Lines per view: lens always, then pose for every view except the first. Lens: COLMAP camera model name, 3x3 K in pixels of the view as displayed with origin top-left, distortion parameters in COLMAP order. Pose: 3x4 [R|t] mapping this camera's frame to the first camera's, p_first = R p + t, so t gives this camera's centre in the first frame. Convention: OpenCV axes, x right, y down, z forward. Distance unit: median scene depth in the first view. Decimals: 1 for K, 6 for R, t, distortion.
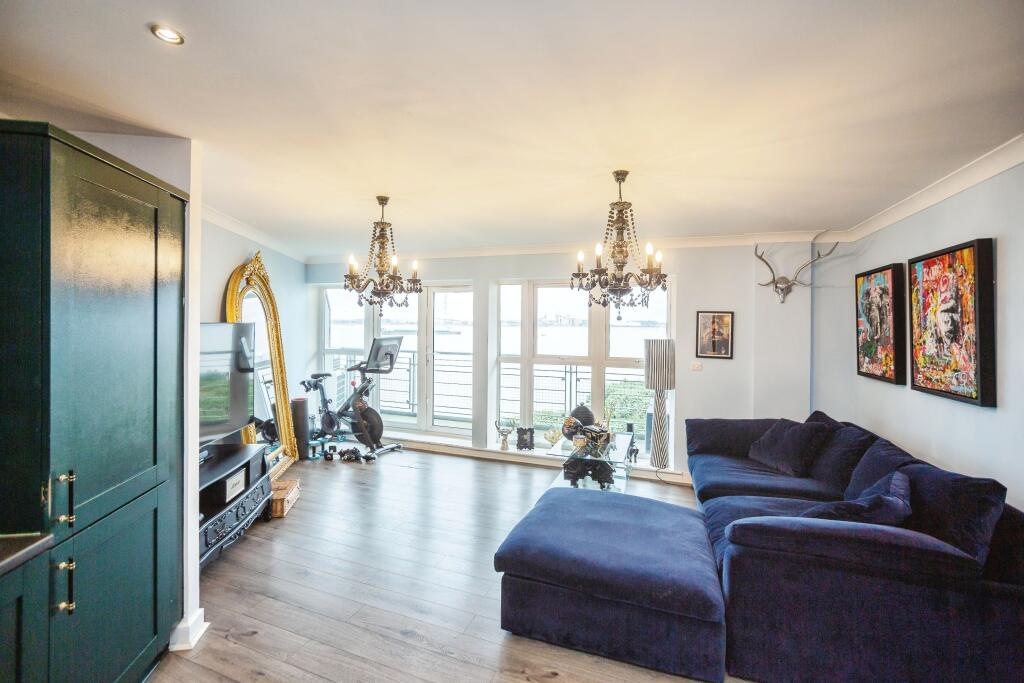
lens RADIAL K [[441.5, 0, 510.5], [0, 441.5, 336.3], [0, 0, 1]] dist [-0.029364, 0.010110]
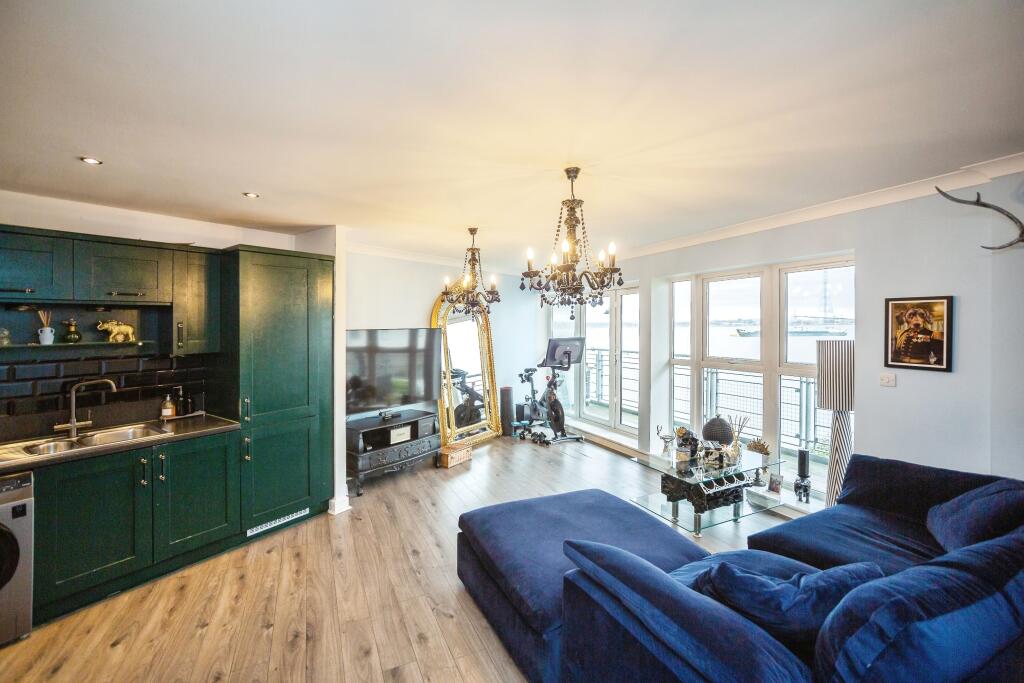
lens RADIAL K [[441.5, 0, 511.1], [0, 441.5, 334.8], [0, 0, 1]] dist [-0.029364, 0.010110]
pose [[0.708706, -0.007486, -0.705464, 0.439115], [0.000843, 0.999952, -0.009765, 0.004076], [0.705503, 0.006326, 0.708679, 0.105586]]
